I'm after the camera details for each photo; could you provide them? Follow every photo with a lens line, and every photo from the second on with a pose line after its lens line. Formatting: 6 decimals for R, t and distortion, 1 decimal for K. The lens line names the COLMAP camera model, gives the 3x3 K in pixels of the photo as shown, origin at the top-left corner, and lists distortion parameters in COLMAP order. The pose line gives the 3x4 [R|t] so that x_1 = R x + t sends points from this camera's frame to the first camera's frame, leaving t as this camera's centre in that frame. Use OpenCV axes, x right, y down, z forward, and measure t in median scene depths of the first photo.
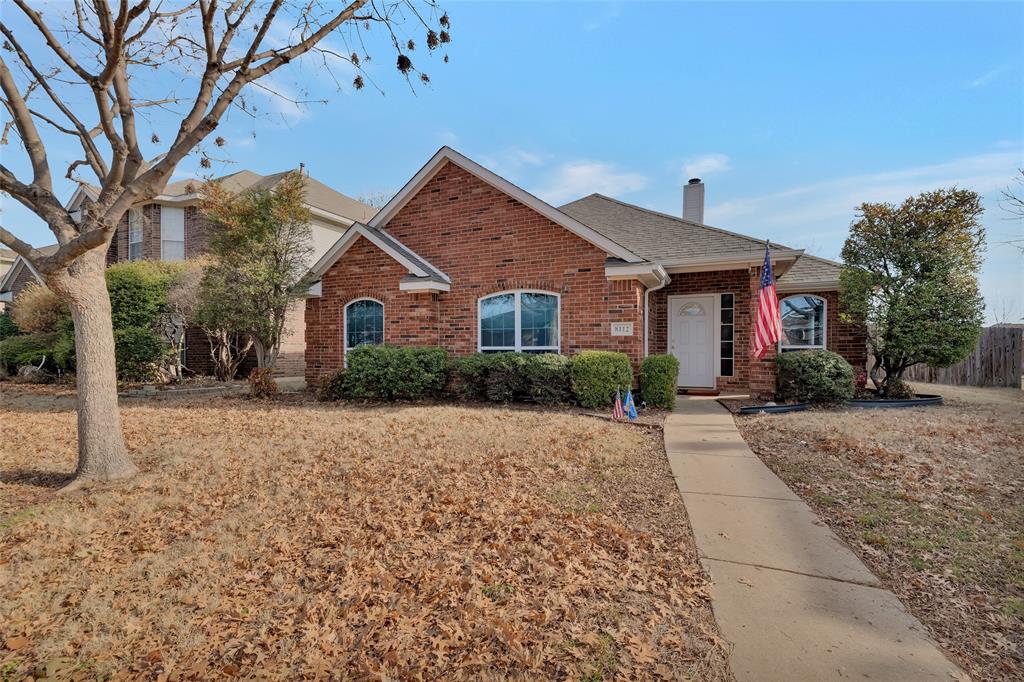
lens RADIAL K [[448.1, 0, 513.5], [0, 448.1, 334.1], [0, 0, 1]] dist [-0.002642, -0.006553]
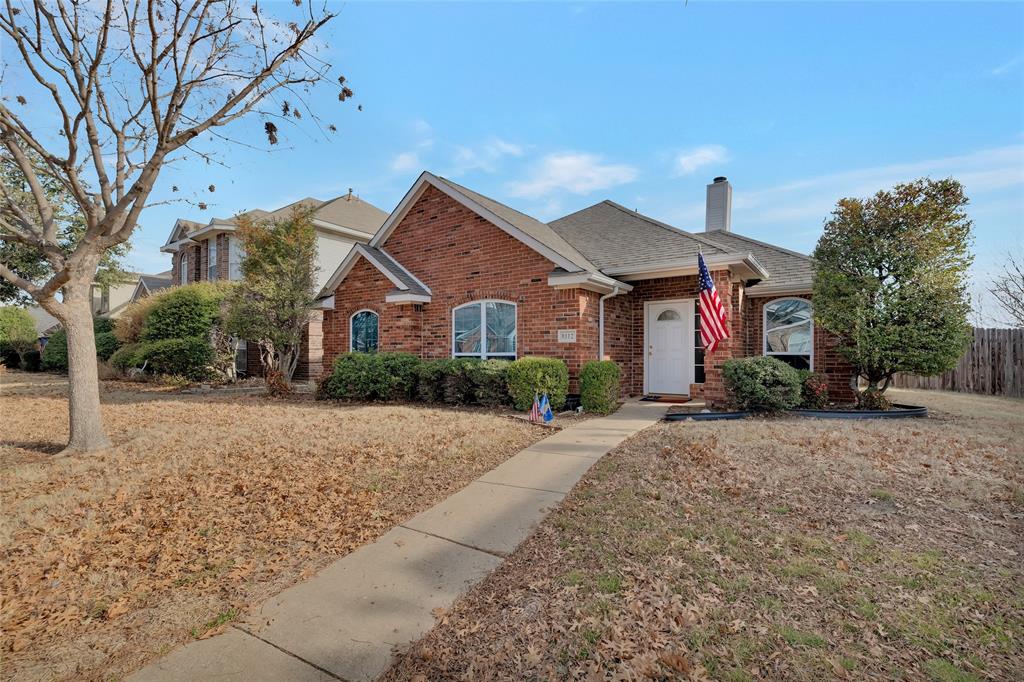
lens RADIAL K [[448.1, 0, 509.4], [0, 448.1, 336.3], [0, 0, 1]] dist [-0.002642, -0.006553]
pose [[0.981579, -0.006965, -0.190932, 0.273275], [0.005350, 0.999945, -0.008977, -0.001981], [0.190984, 0.007791, 0.981562, -0.043092]]
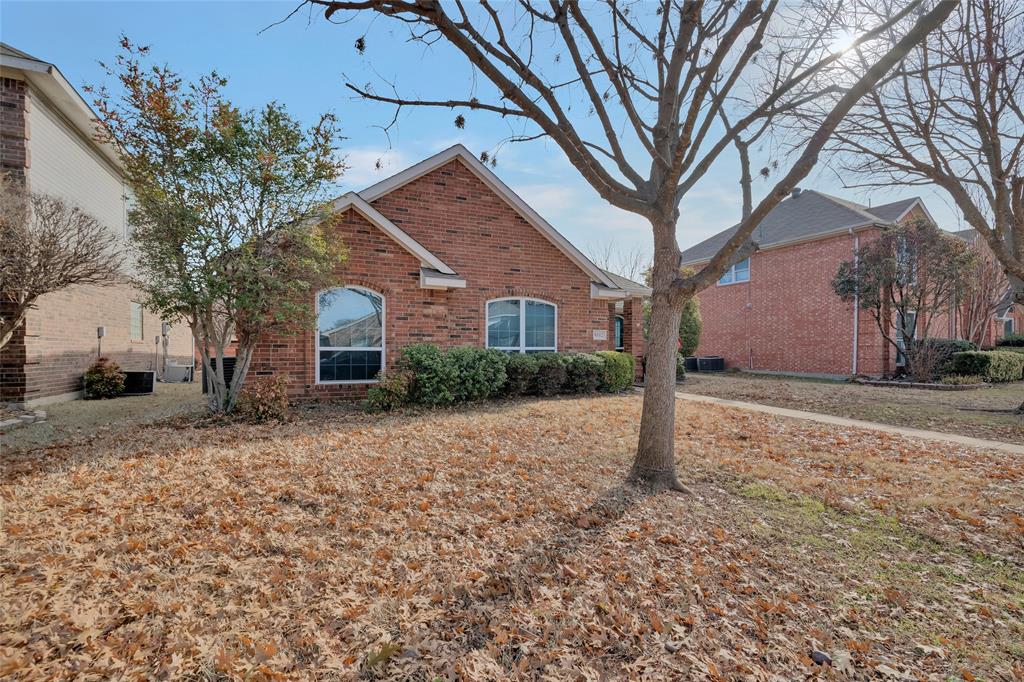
lens RADIAL K [[448.1, 0, 509.4], [0, 448.1, 331.5], [0, 0, 1]] dist [-0.002642, -0.006553]
pose [[0.641626, 0.031197, 0.766383, -0.876323], [-0.029716, 0.999433, -0.015805, 0.007190], [-0.766442, -0.012634, 0.642189, 0.290788]]
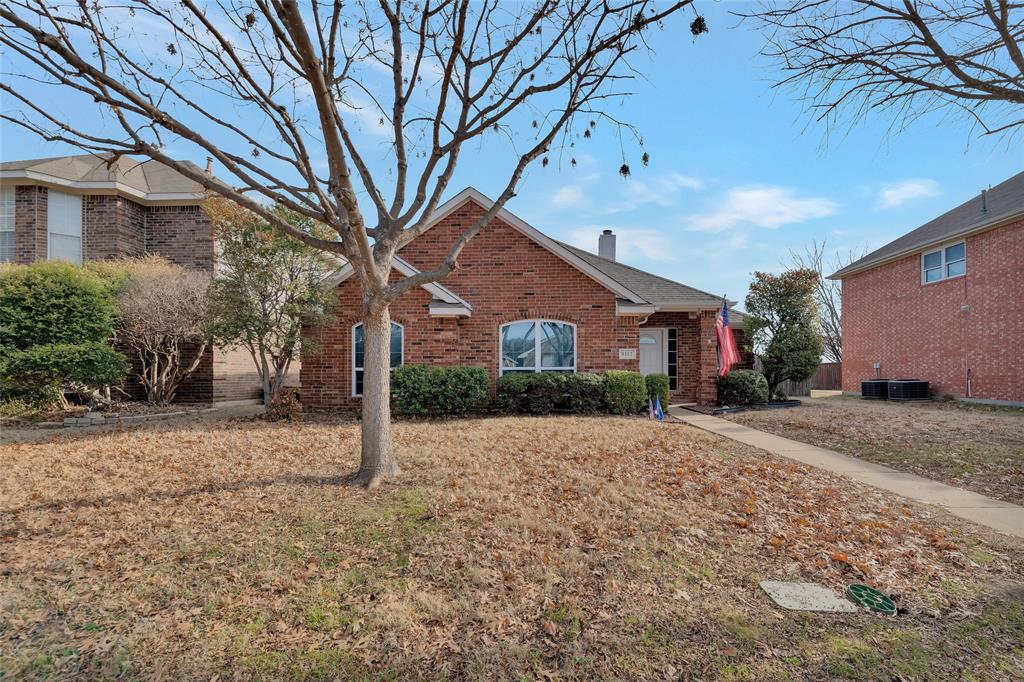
lens RADIAL K [[448.1, 0, 534.1], [0, 448.1, 348.2], [0, 0, 1]] dist [-0.002642, -0.006553]
pose [[0.926839, 0.020241, 0.374913, -0.439058], [-0.013253, 0.999687, -0.021207, 0.003110], [-0.375225, 0.014687, 0.926817, -0.092421]]
